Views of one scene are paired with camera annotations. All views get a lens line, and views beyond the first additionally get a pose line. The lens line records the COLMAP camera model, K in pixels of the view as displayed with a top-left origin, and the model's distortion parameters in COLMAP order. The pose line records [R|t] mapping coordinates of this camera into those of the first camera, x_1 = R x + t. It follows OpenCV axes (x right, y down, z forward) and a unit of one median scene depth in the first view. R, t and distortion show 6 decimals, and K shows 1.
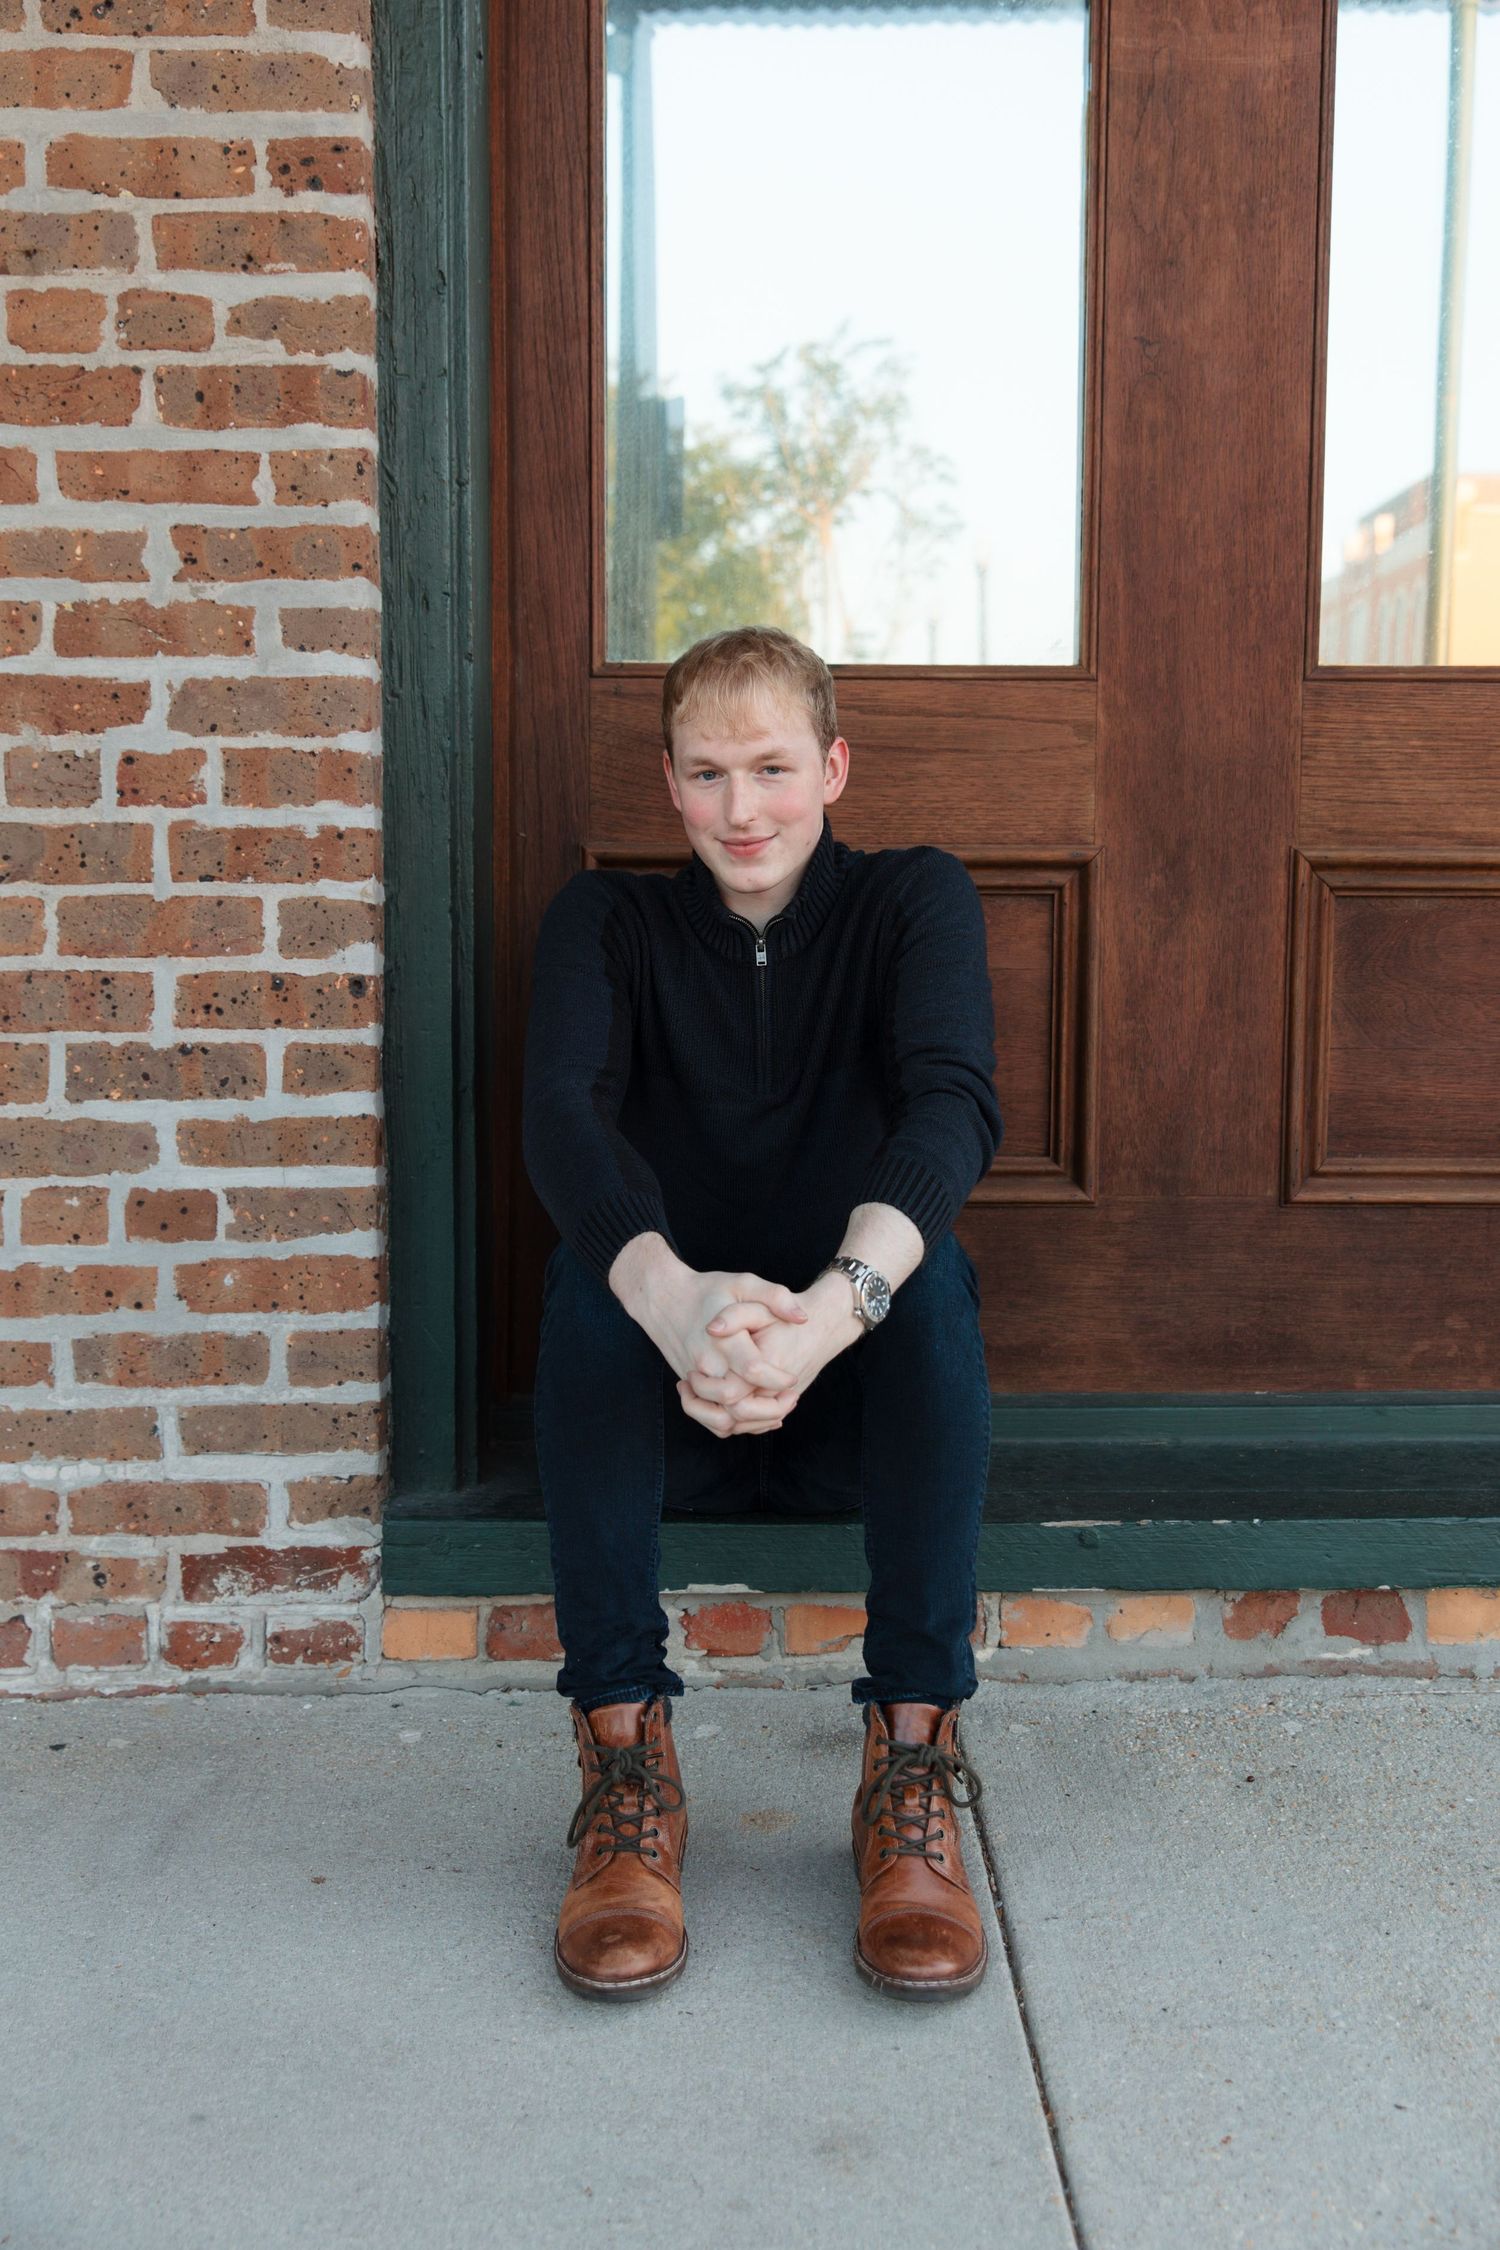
lens RADIAL K [[2217.9, 0, 746.3], [0, 2217.9, 1074.0], [0, 0, 1]] dist [0.025246, -0.004116]
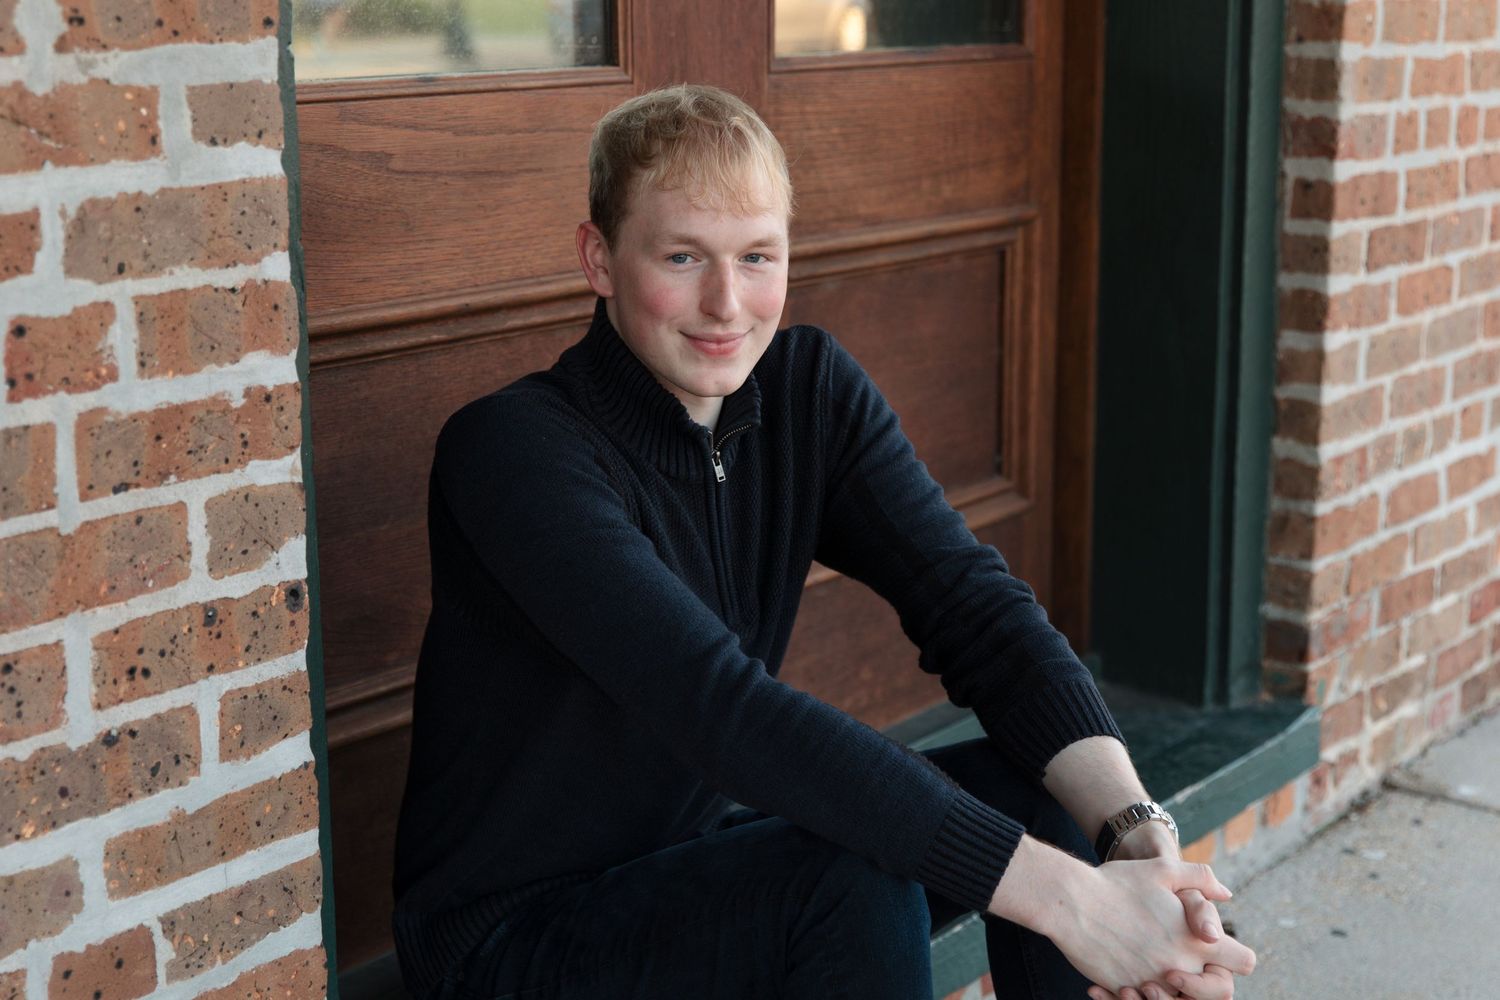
lens RADIAL K [[2360.3, 0, 750.0], [0, 2360.3, 500.0], [0, 0, 1]] dist [0.006144, 0.000394]
pose [[0.639763, -0.172565, 0.748949, -0.661401], [0.085408, 0.984395, 0.153858, -0.179097], [-0.763812, -0.034466, 0.644518, 0.386894]]
